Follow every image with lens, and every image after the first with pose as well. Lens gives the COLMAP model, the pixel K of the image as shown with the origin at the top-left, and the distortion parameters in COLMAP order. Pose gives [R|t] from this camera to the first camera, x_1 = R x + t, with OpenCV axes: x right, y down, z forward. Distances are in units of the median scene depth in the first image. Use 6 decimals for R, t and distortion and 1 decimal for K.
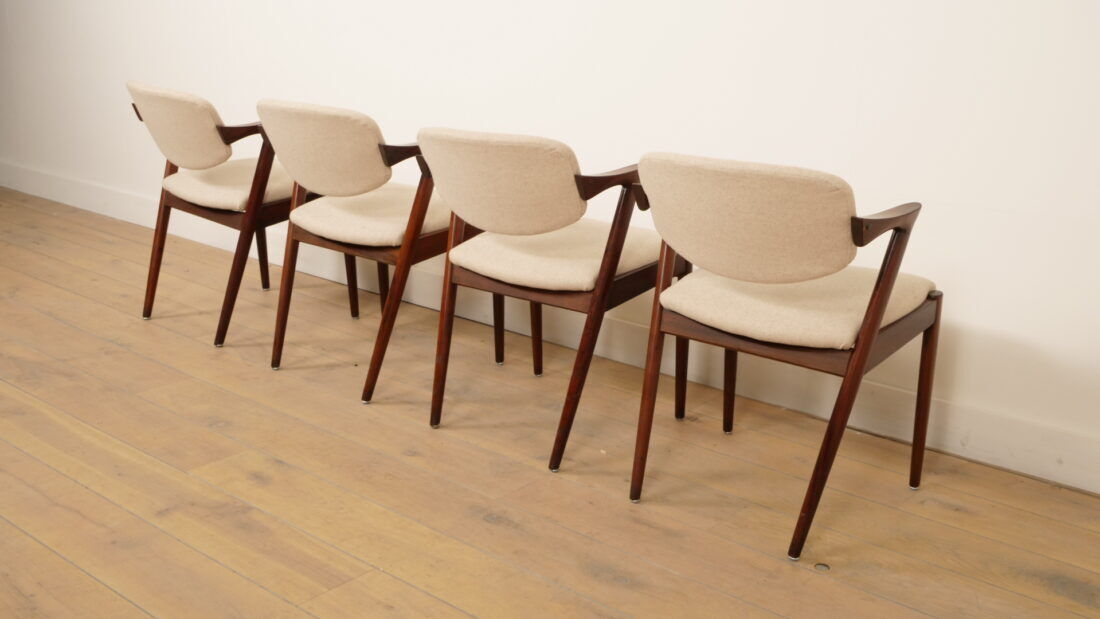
lens RADIAL K [[1046.9, 0, 550.0], [0, 1046.9, 309.5], [0, 0, 1]] dist [0.011270, 0.005641]
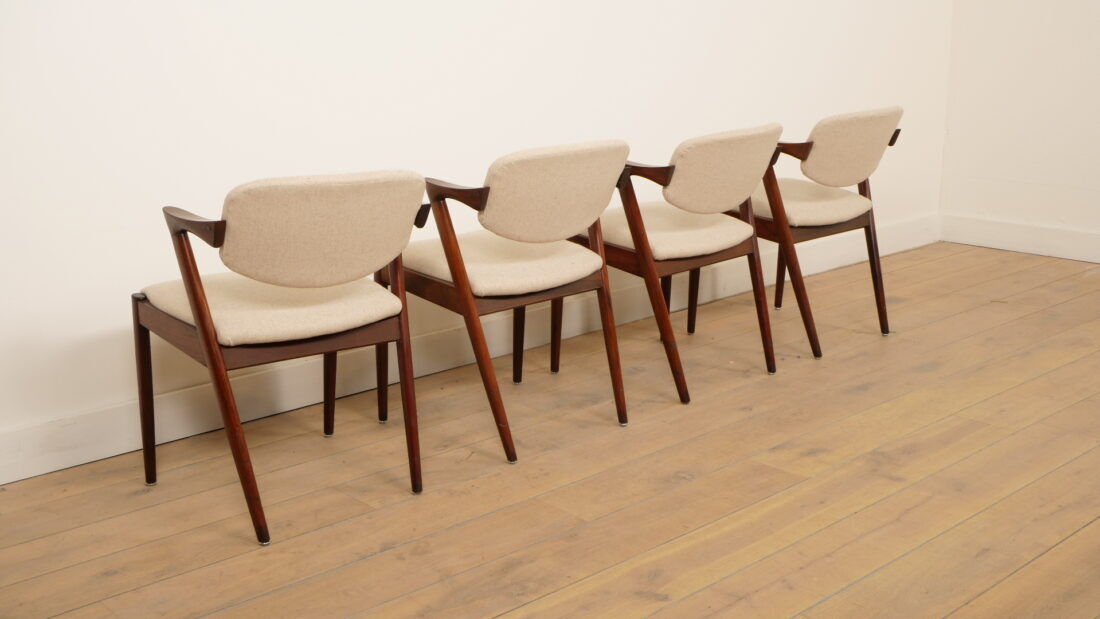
lens RADIAL K [[1214.1, 0, 542.5], [0, 1214.1, 309.4], [0, 0, 1]] dist [0.015738, -0.028576]
pose [[0.161951, -0.287253, 0.944065, -1.289972], [0.282256, 0.930208, 0.234616, -0.319065], [-0.945570, 0.228472, 0.231727, 0.790199]]
